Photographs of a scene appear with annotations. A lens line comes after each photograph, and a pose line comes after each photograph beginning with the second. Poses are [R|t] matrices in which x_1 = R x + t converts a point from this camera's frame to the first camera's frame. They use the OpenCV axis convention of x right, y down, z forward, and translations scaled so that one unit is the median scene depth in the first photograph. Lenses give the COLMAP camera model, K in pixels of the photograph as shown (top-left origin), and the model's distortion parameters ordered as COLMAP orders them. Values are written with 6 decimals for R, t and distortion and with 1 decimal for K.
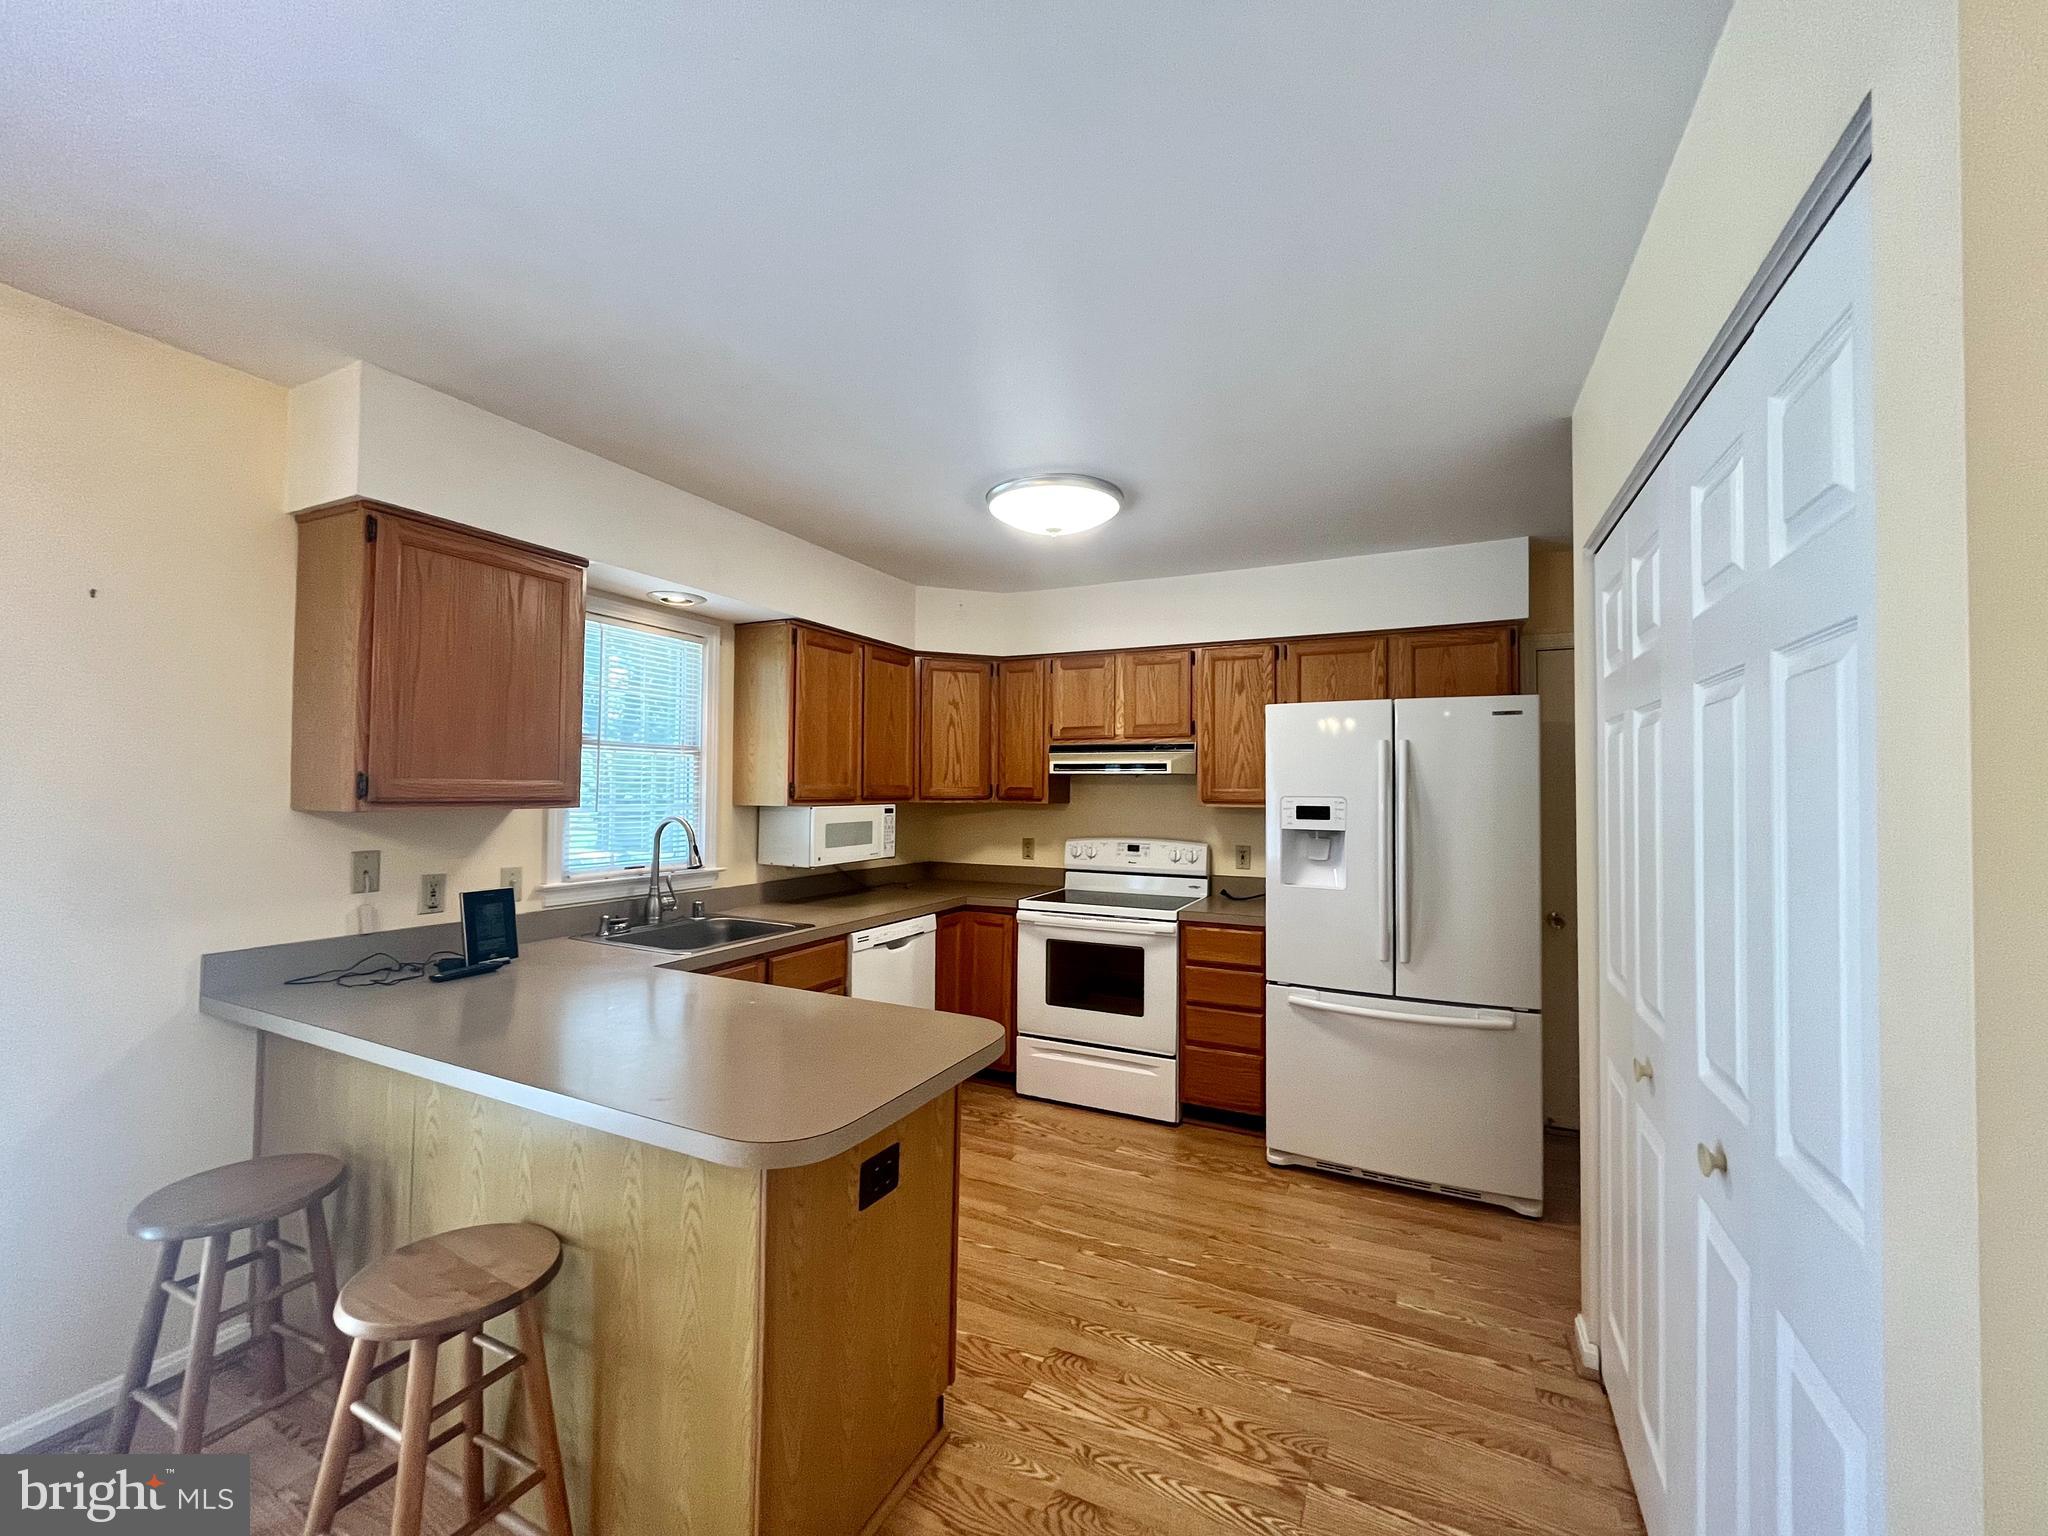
lens RADIAL K [[825.9, 0, 1019.3], [0, 825.9, 771.0], [0, 0, 1]] dist [-0.002316, -0.001364]
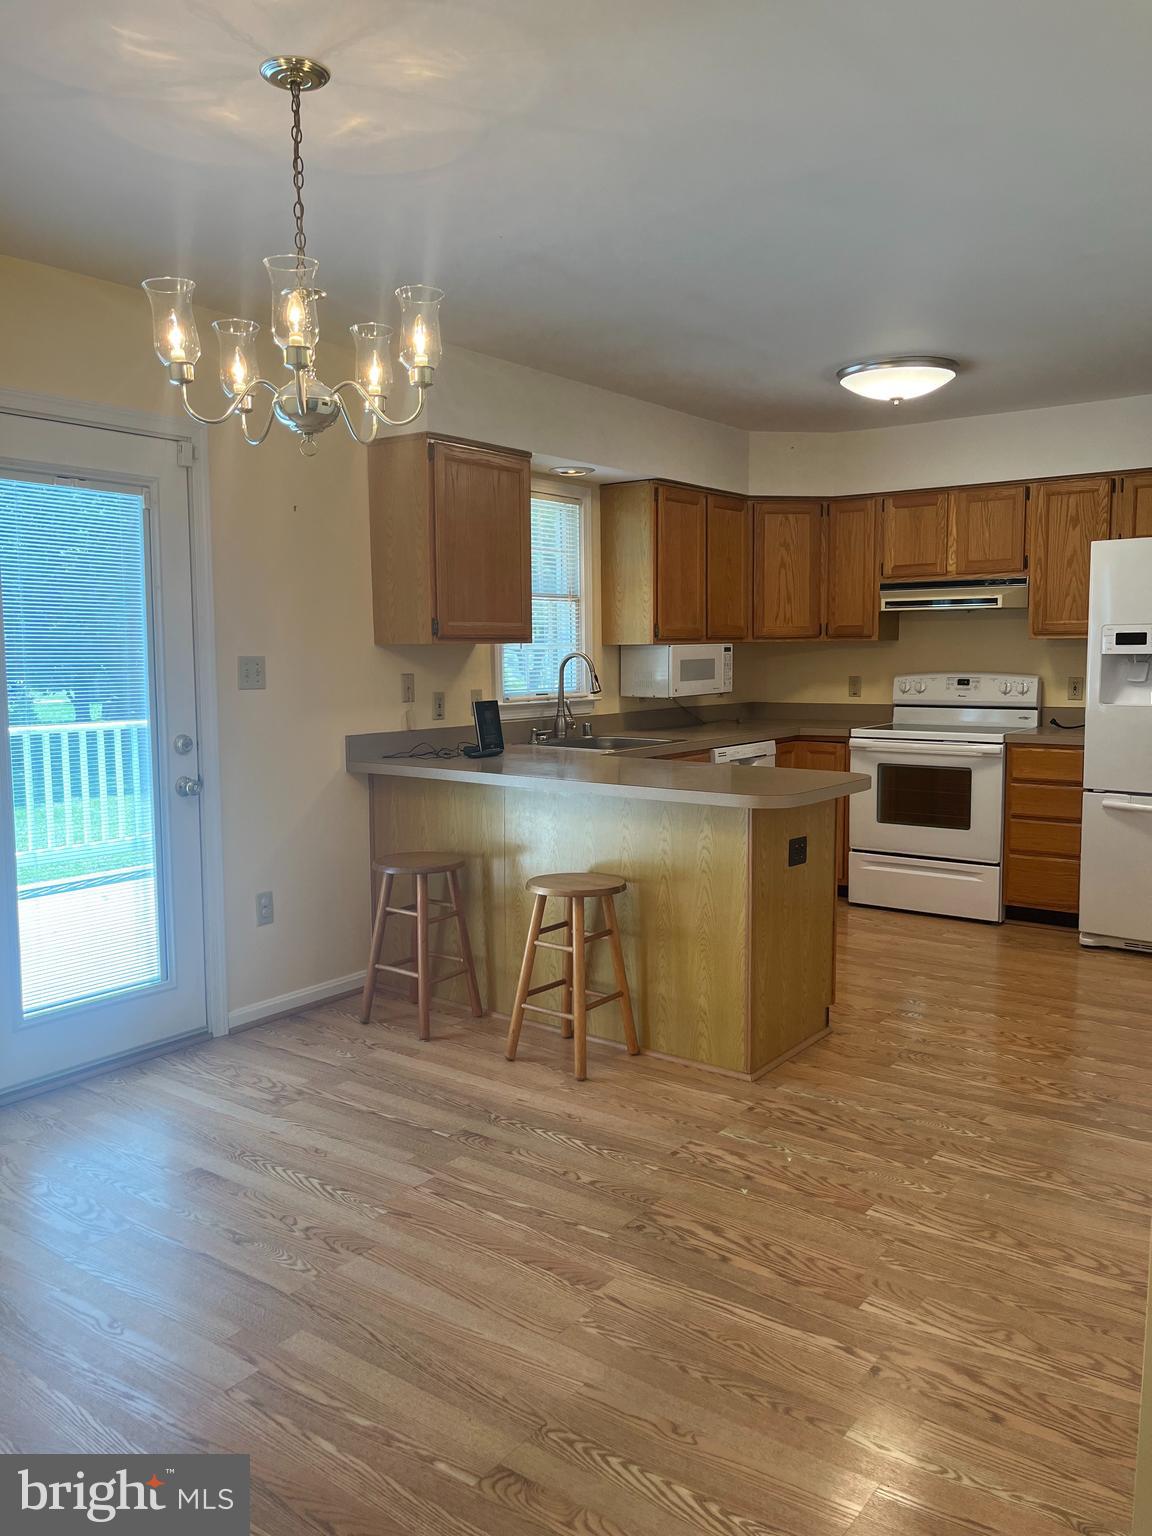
lens RADIAL K [[1168.5, 0, 579.6], [0, 1168.5, 764.1], [0, 0, 1]] dist [0.046292, -0.051699]
pose [[0.983363, 0.000017, -0.181653, -0.099396], [0.022501, 0.992287, 0.121902, 0.008686], [0.180254, -0.123962, 0.975778, -0.787675]]
